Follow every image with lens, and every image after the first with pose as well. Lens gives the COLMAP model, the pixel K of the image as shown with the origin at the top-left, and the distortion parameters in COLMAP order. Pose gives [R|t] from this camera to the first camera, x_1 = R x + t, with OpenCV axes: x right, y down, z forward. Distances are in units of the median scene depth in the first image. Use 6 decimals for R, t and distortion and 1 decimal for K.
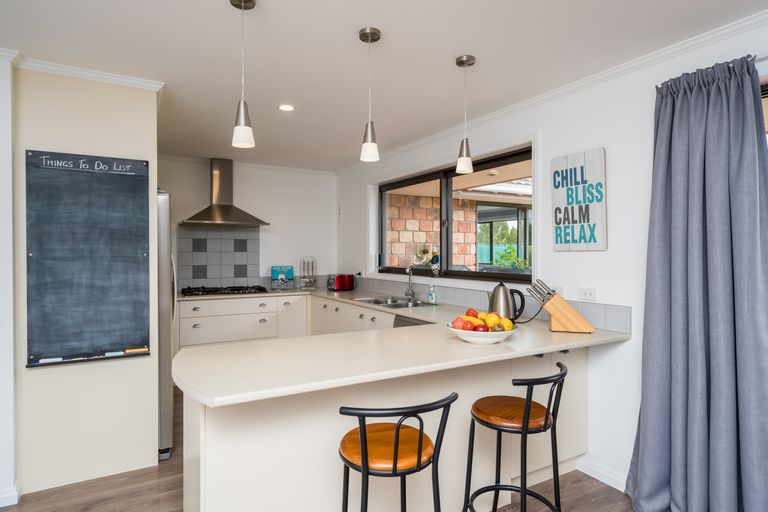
lens RADIAL K [[433.8, 0, 384.0], [0, 433.8, 256.0], [0, 0, 1]] dist [0.001558, 0.000202]
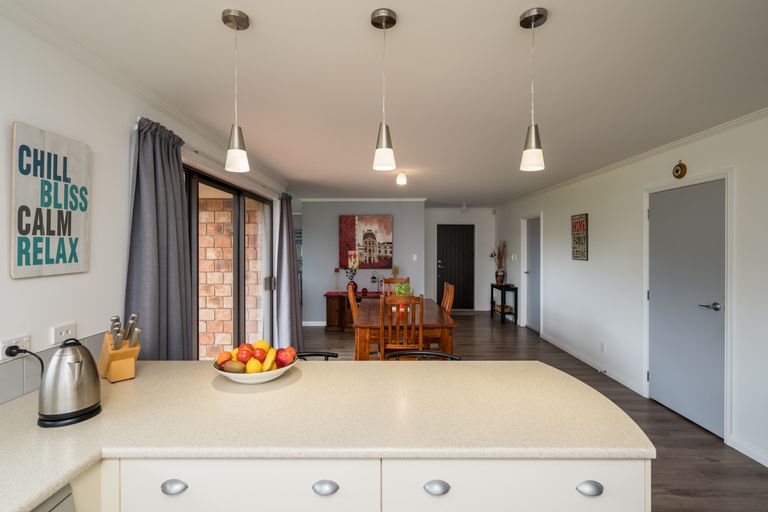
lens RADIAL K [[376.5, 0, 384.0], [0, 376.5, 256.0], [0, 0, 1]] dist [0.000044, -0.000246]
pose [[-0.864681, -0.015139, 0.502093, -0.213652], [0.001863, 0.999442, 0.033344, -0.041811], [-0.502318, 0.029767, -0.864170, 0.858688]]
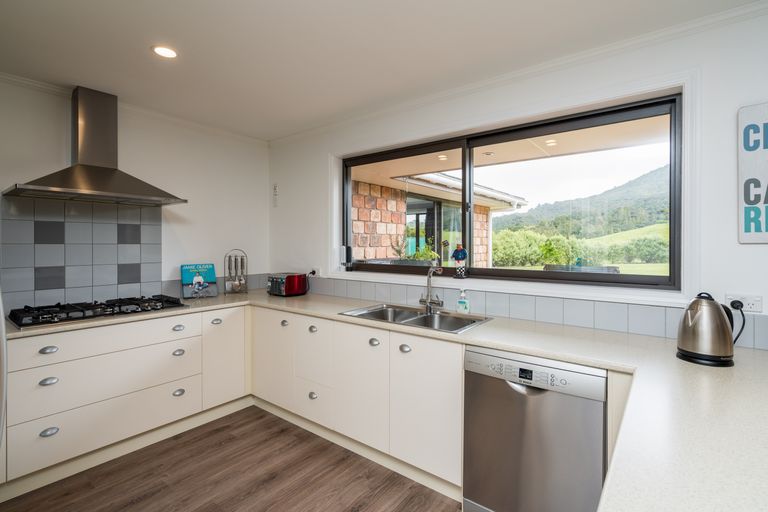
lens RADIAL K [[361.0, 0, 382.4], [0, 361.0, 242.7], [0, 0, 1]] dist [0.001613, 0.000595]
pose [[0.928596, 0.001885, 0.371087, -0.245705], [0.002628, 0.999929, -0.011655, -0.005094], [-0.371083, 0.011798, 0.928525, 0.492705]]
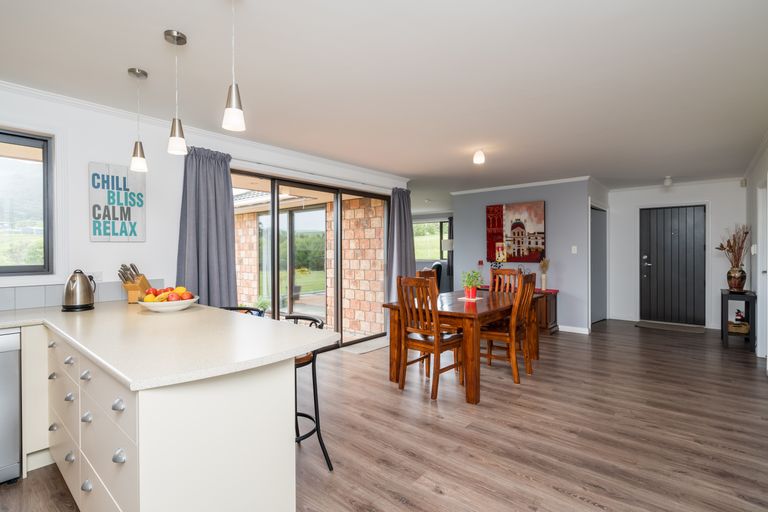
lens RADIAL K [[376.5, 0, 384.0], [0, 376.5, 256.0], [0, 0, 1]] dist [0.000044, -0.000246]
pose [[-0.326204, -0.012703, 0.945214, -0.585744], [0.013180, 0.999751, 0.017984, 0.013907], [-0.945208, 0.018325, -0.325955, 0.426655]]
